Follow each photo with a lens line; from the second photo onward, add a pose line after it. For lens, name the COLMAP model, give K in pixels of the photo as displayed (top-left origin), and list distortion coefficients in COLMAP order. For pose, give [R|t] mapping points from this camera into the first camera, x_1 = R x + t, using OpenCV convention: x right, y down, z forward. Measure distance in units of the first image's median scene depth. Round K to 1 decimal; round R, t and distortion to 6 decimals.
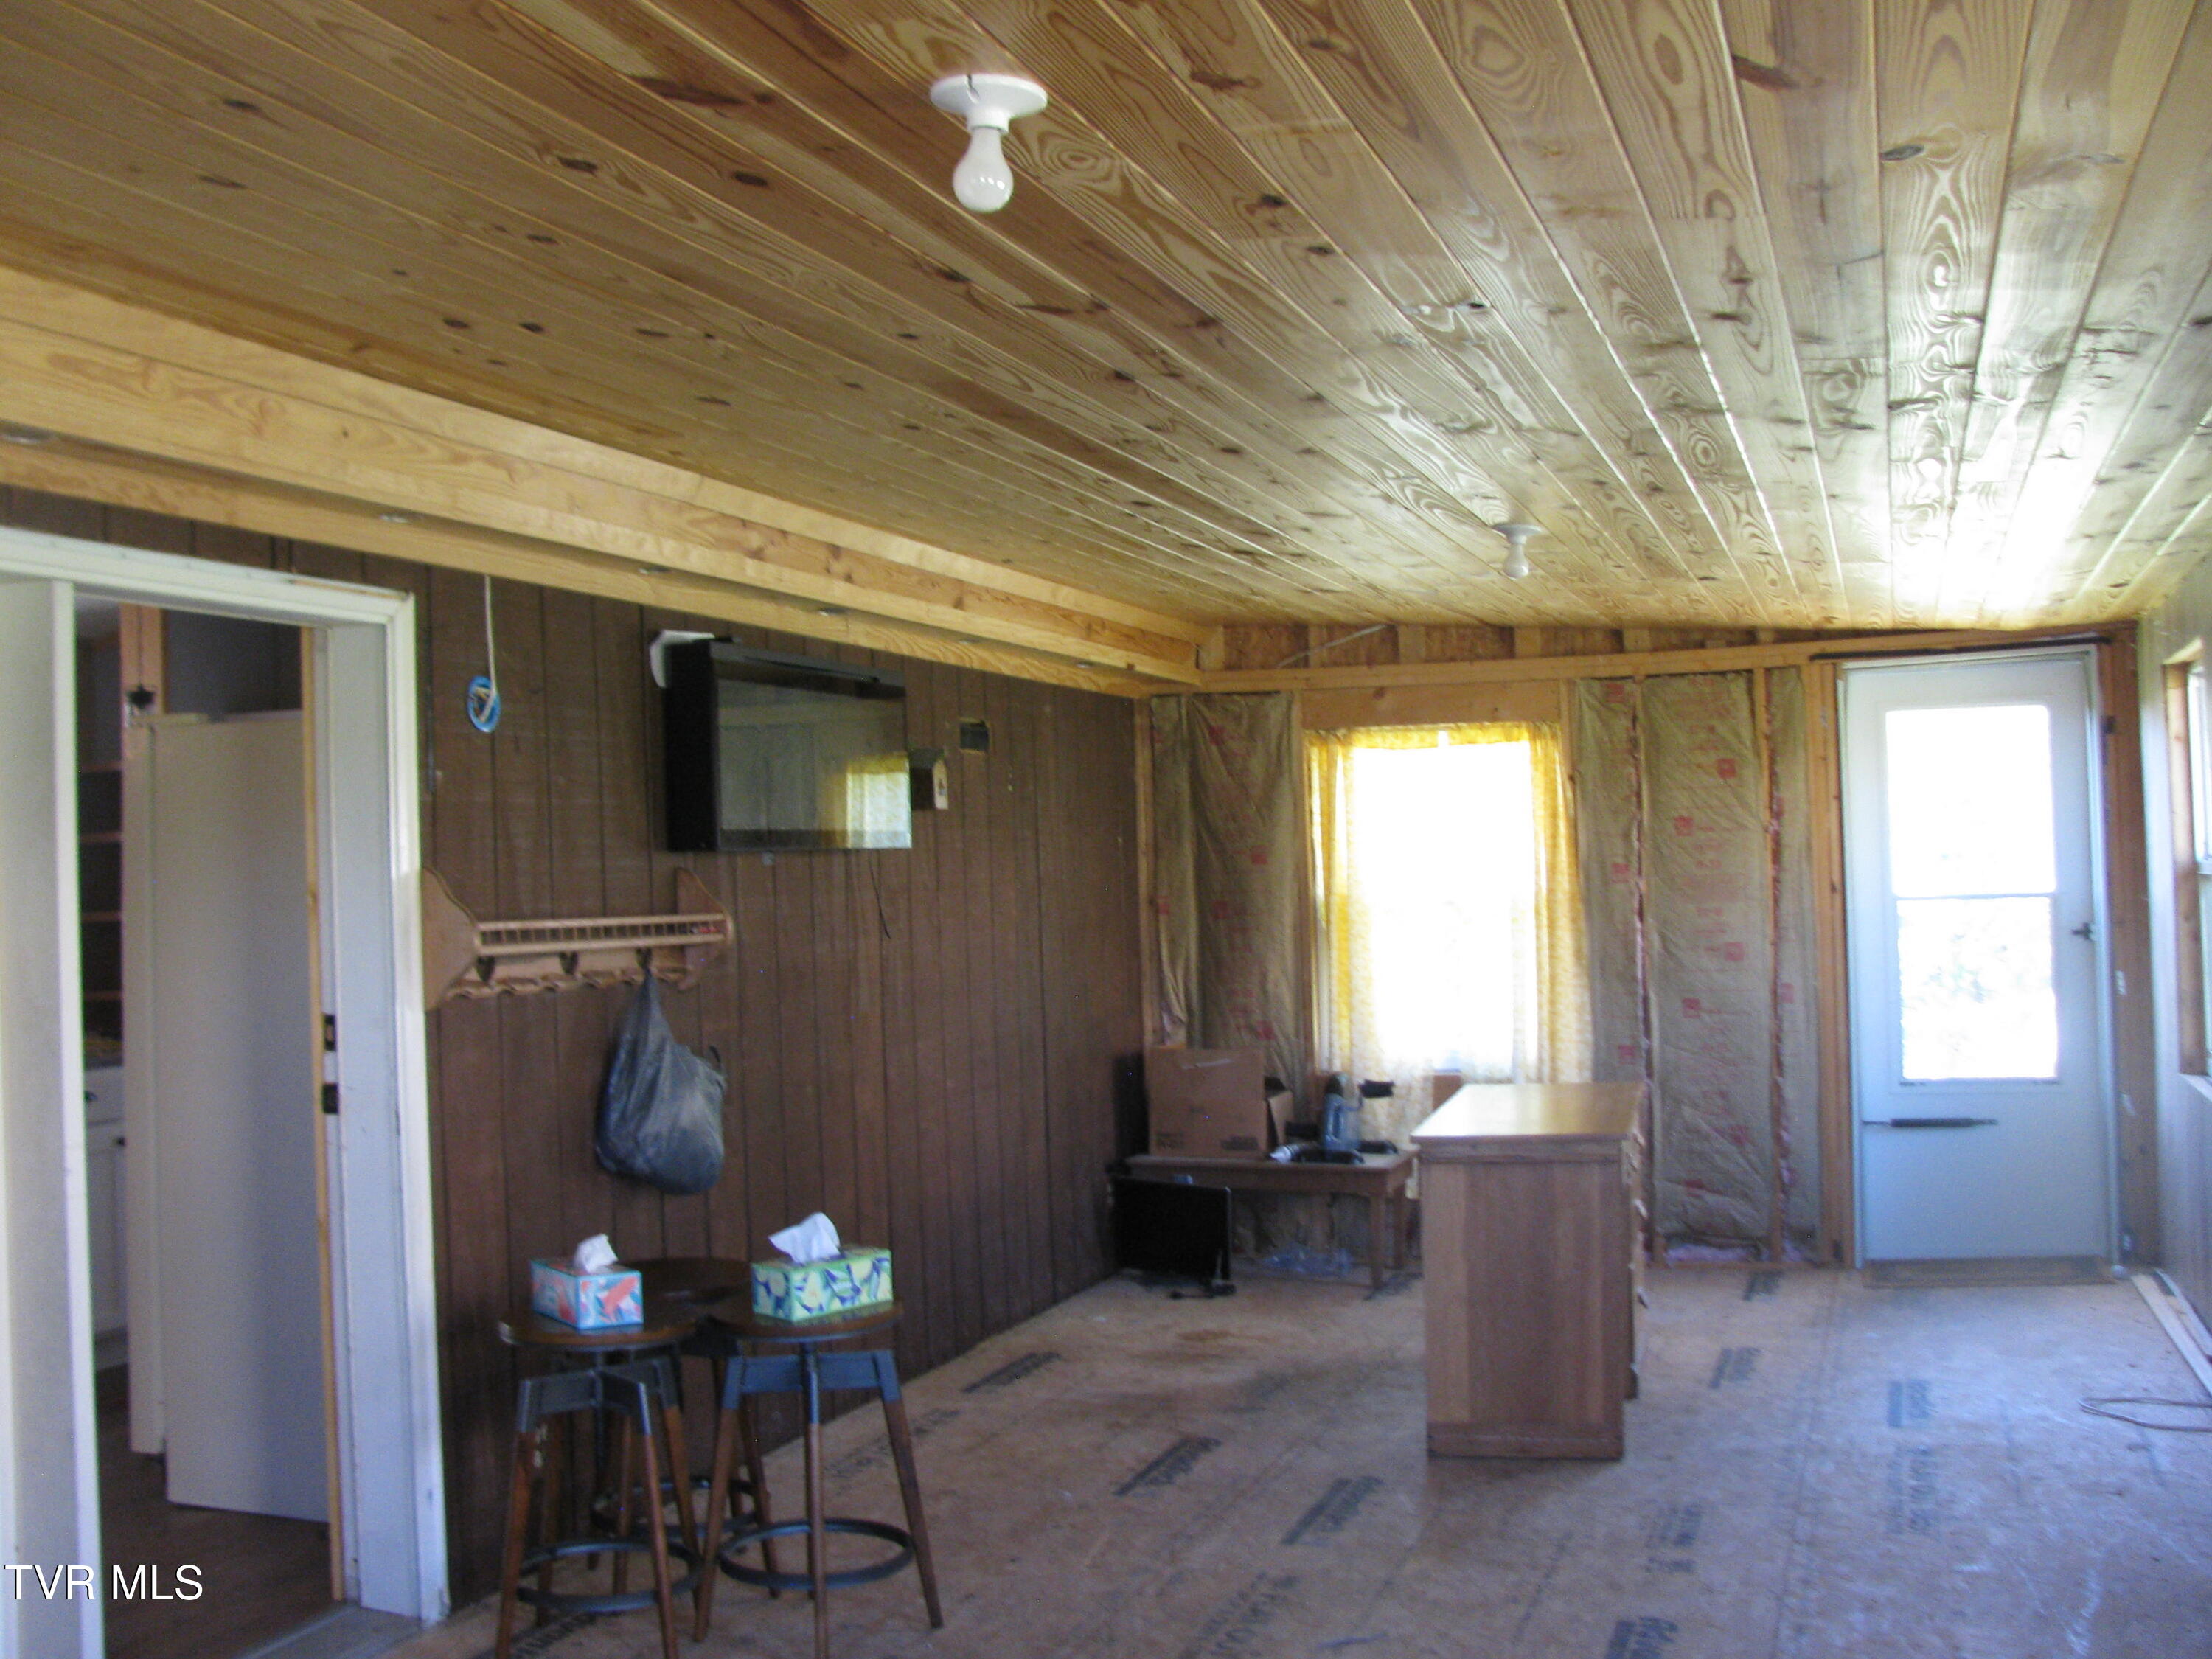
lens RADIAL K [[2304.3, 0, 1108.0], [0, 2304.3, 814.3], [0, 0, 1]] dist [-0.205029, 0.226013]
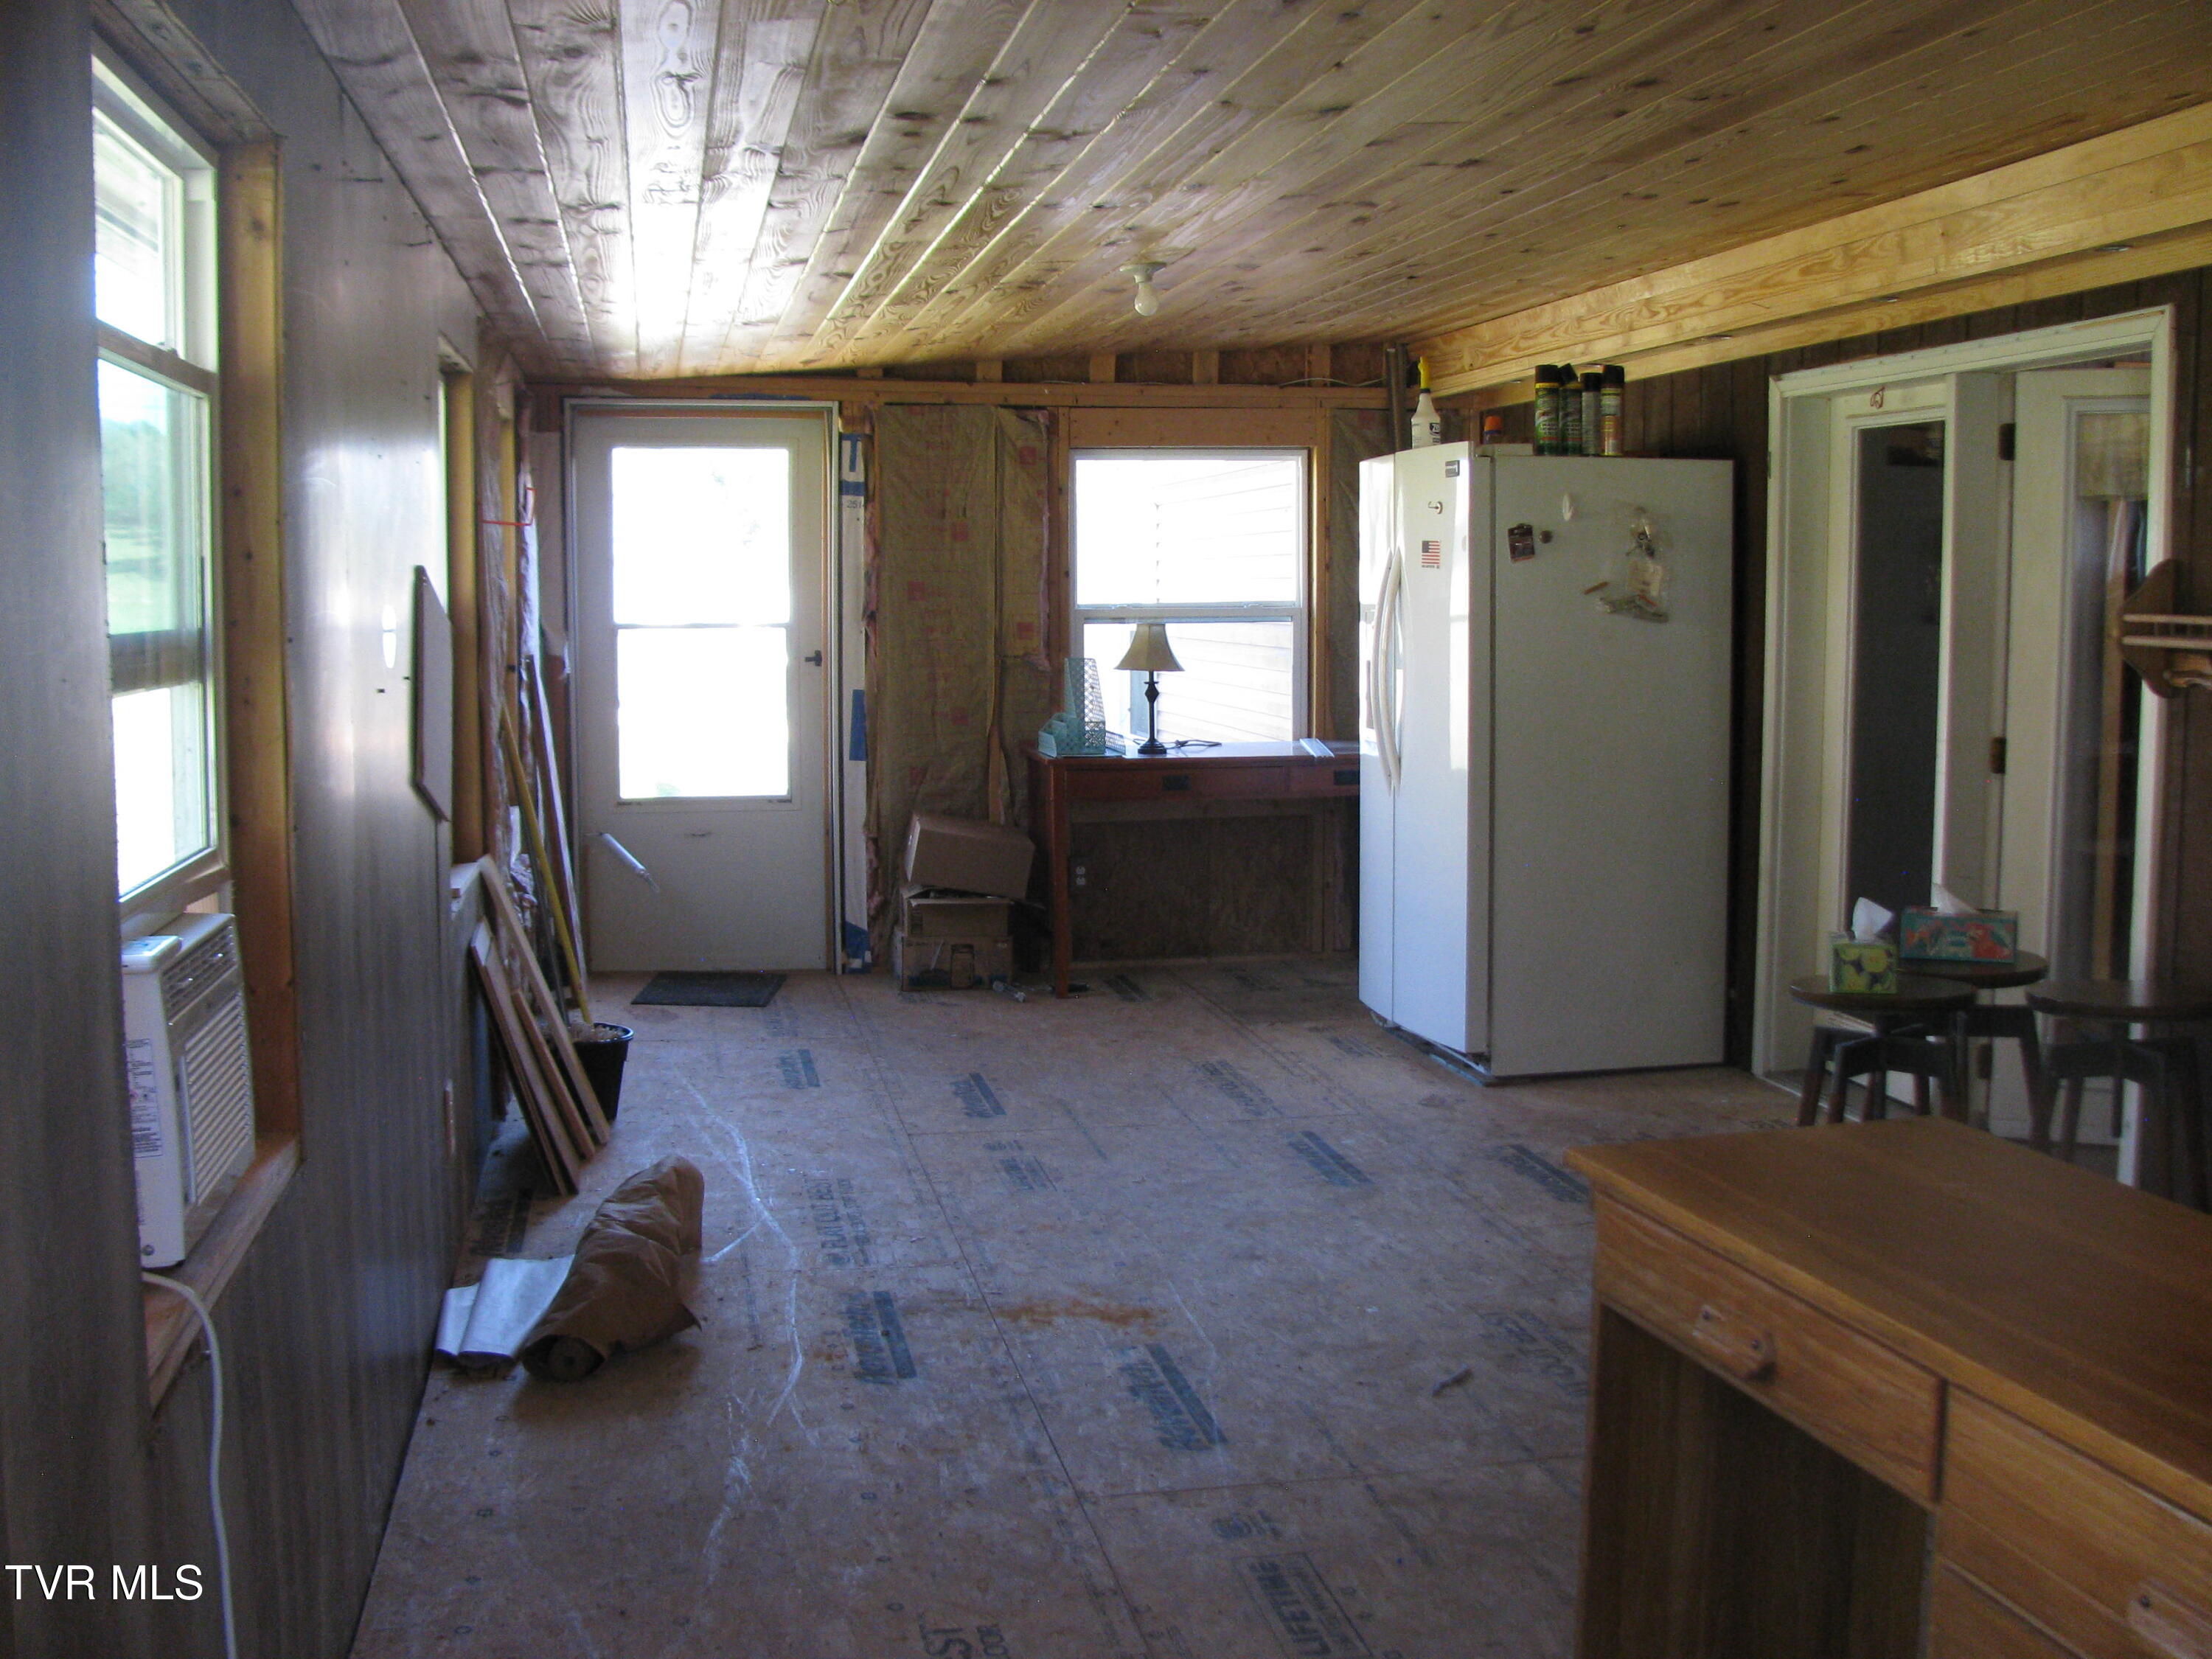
lens RADIAL K [[2304.3, 0, 1108.0], [0, 2304.3, 814.3], [0, 0, 1]] dist [-0.205029, 0.226013]
pose [[-0.863971, 0.084425, -0.496414, 0.794635], [0.043367, 0.994657, 0.093684, 0.026780], [0.501671, 0.059412, -0.863016, 1.978865]]
